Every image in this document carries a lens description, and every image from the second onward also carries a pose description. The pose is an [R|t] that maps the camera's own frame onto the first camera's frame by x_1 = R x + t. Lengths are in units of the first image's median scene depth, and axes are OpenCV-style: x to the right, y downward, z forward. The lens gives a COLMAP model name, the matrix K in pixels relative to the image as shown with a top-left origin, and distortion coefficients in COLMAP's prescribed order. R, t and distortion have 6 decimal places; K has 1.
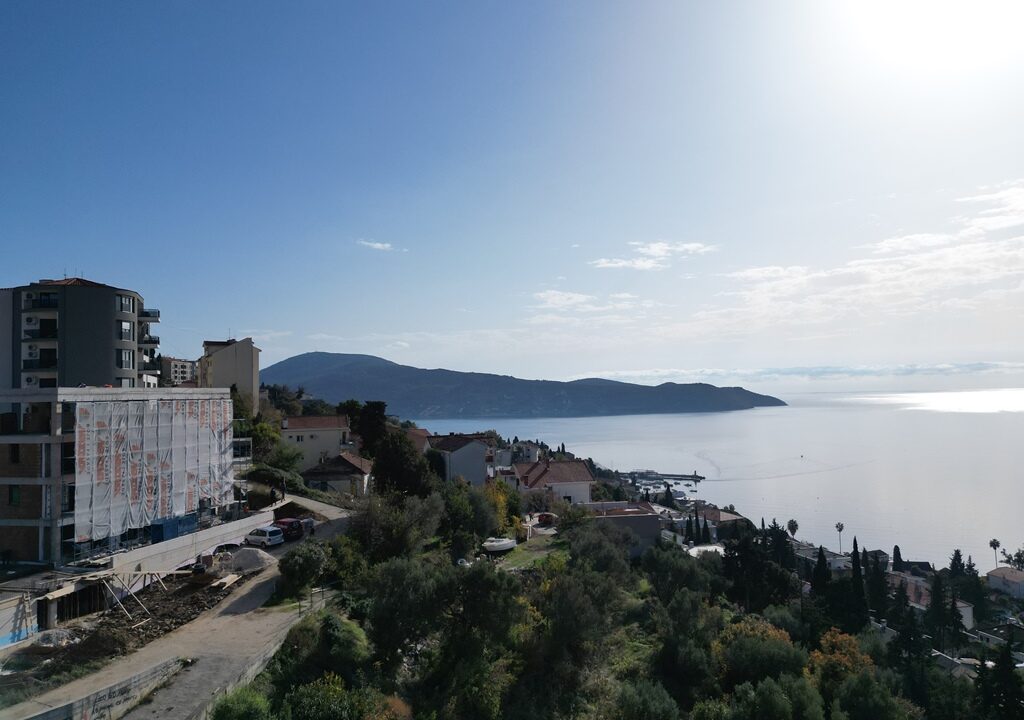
lens RADIAL K [[790.0, 0, 512.0], [0, 790.0, 360.0], [0, 0, 1]] dist [0.066037, -0.062816]
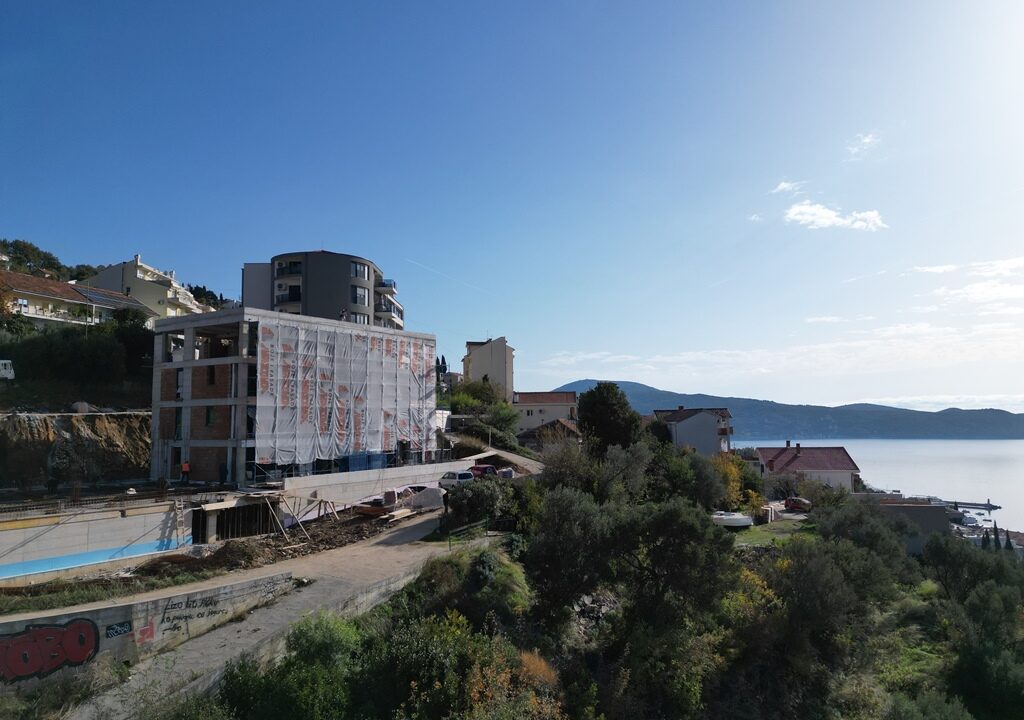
lens RADIAL K [[716.0, 0, 512.0], [0, 716.0, 360.0], [0, 0, 1]] dist [0.069803, -0.050747]
pose [[0.940628, -0.017367, -0.338994, 0.038774], [0.005166, 0.999307, -0.036862, 0.114789], [0.339399, 0.032922, 0.940066, 0.235197]]
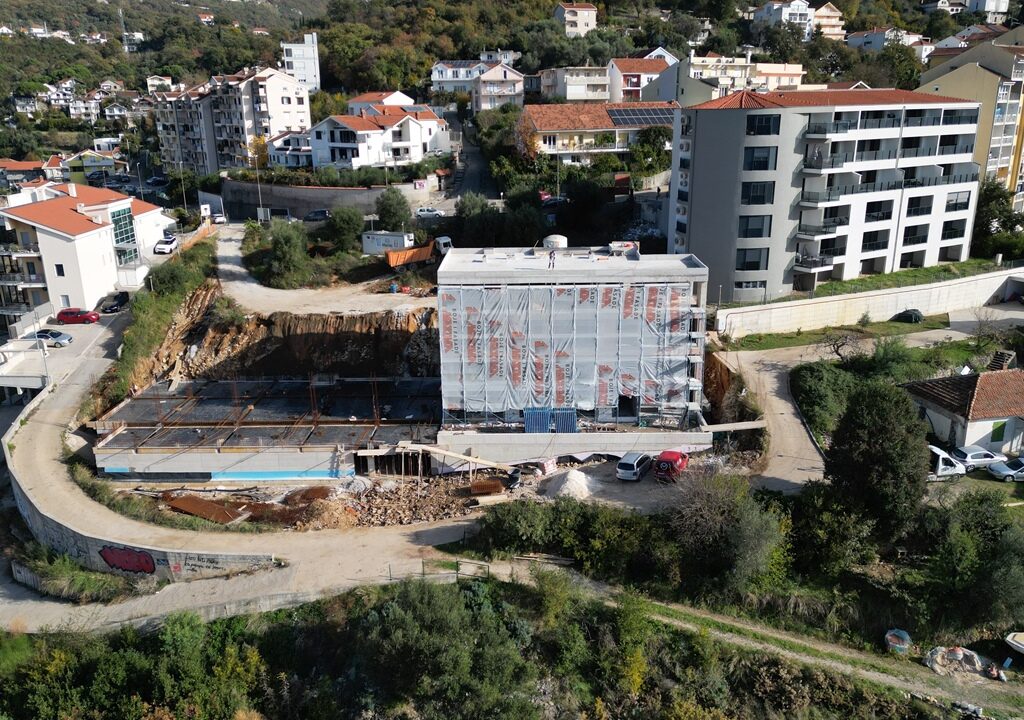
lens RADIAL K [[802.3, 0, 512.0], [0, 802.3, 360.0], [0, 0, 1]] dist [0.067840, -0.064251]
pose [[0.237505, 0.294589, -0.925640, 0.432306], [0.045933, 0.948434, 0.313629, -0.162049], [0.970300, -0.117006, 0.211726, 0.726939]]
